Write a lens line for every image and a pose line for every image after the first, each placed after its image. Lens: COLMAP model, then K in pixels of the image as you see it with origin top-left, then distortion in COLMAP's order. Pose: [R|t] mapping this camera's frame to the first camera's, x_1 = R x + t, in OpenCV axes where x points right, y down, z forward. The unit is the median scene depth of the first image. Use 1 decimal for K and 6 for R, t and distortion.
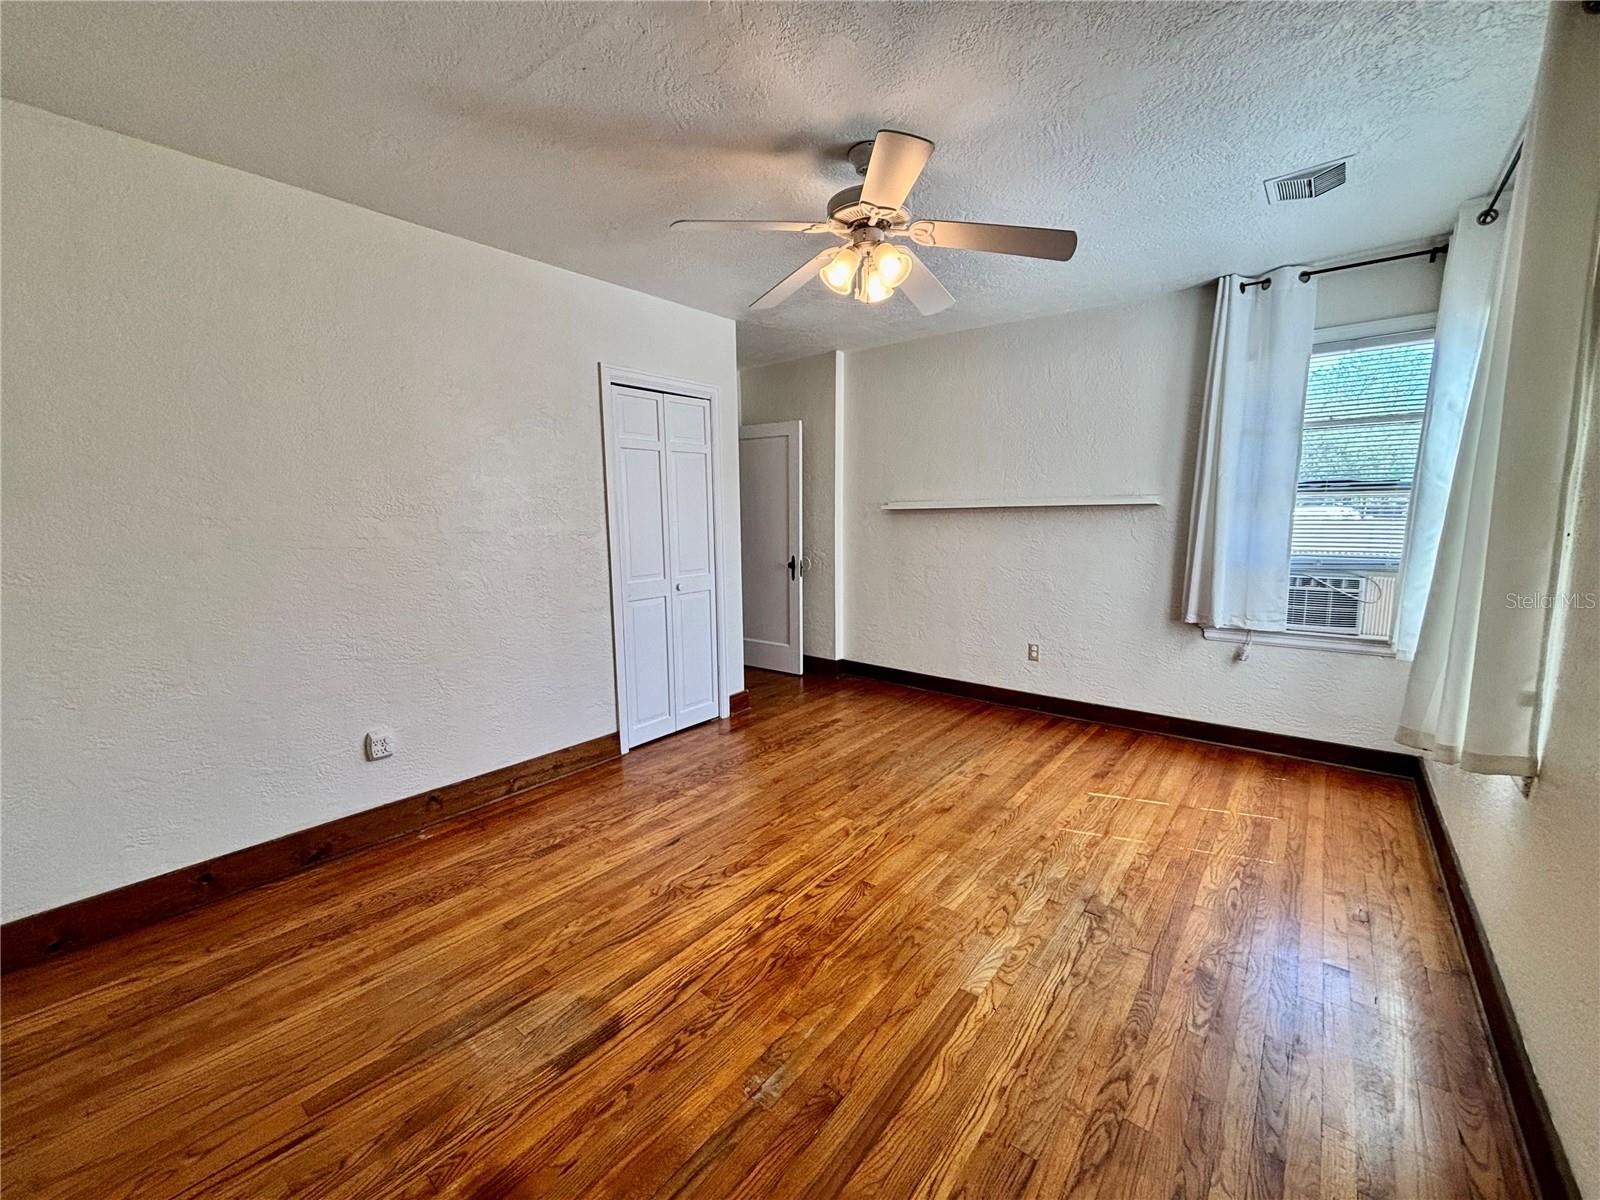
lens RADIAL K [[654.3, 0, 792.2], [0, 654.3, 600.7], [0, 0, 1]] dist [0.016328, 0.000126]
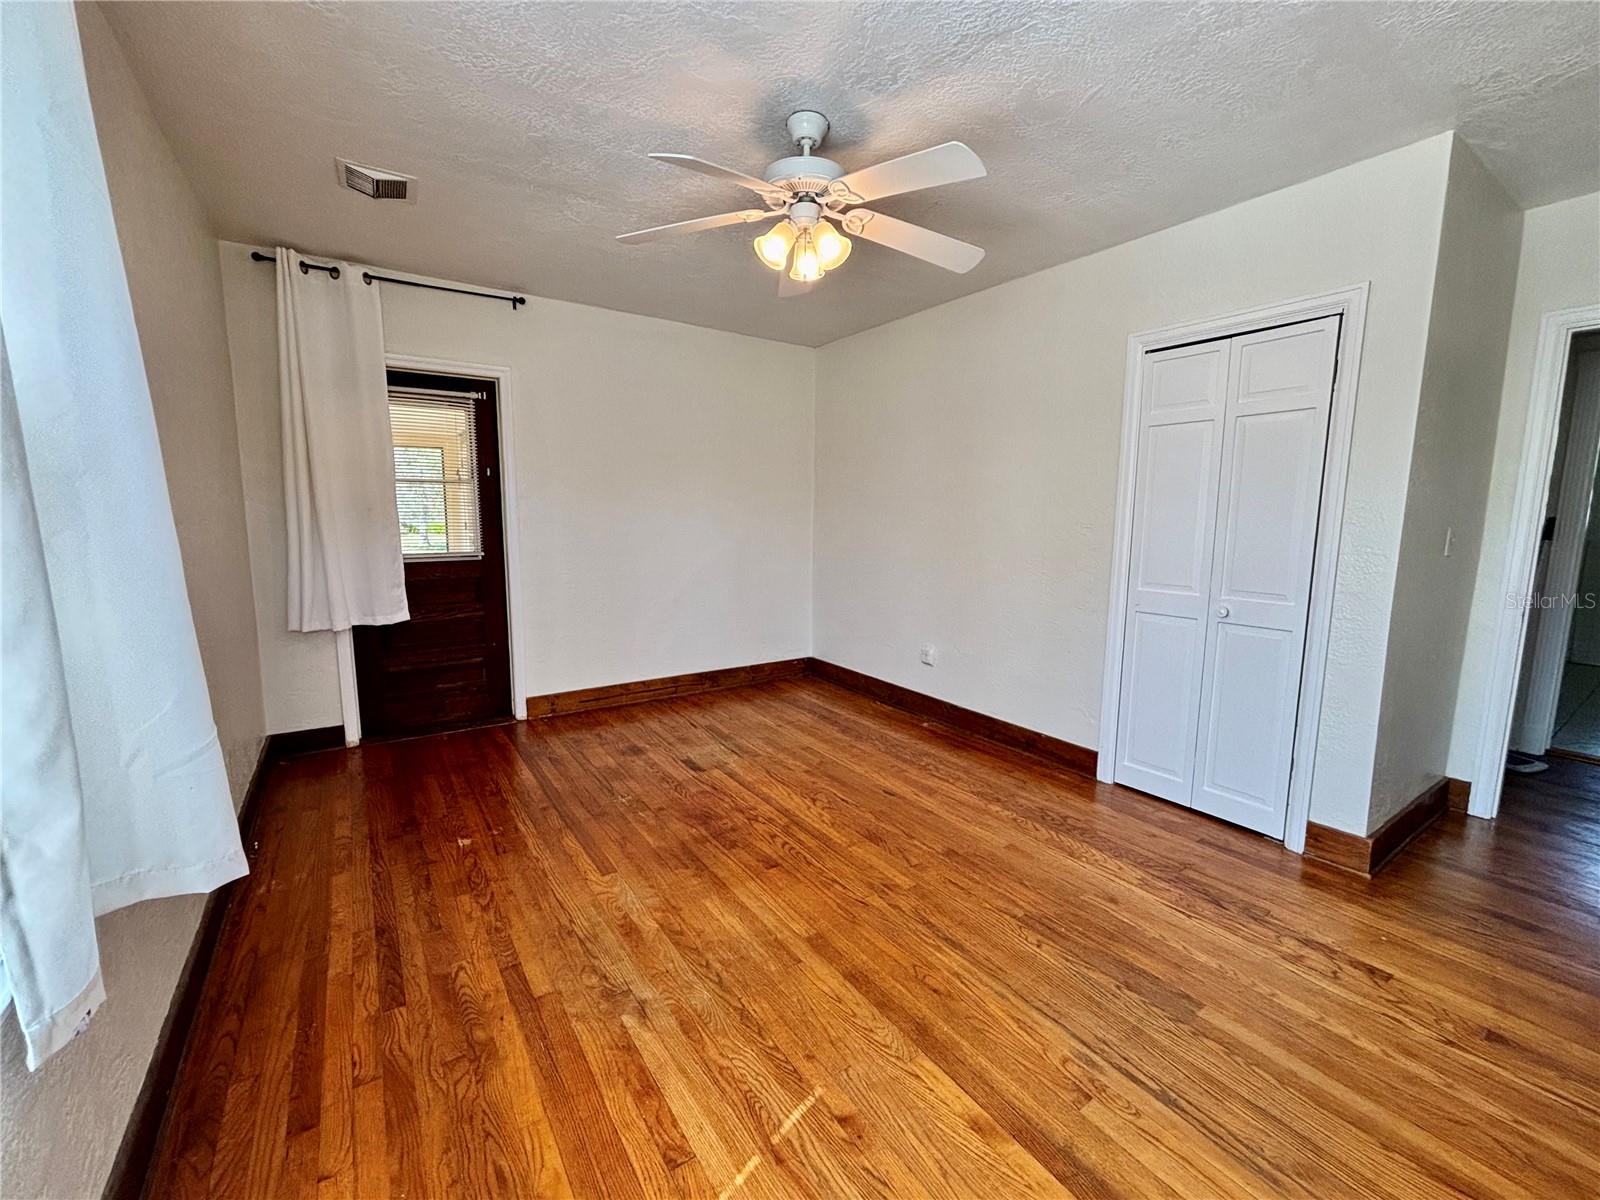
lens RADIAL K [[654.3, 0, 792.2], [0, 654.3, 600.7], [0, 0, 1]] dist [0.016328, 0.000126]
pose [[-0.291949, 0.134795, -0.946888, 1.027952], [-0.140104, 0.973312, 0.181754, -0.156991], [0.946117, 0.185725, -0.265272, 1.245599]]
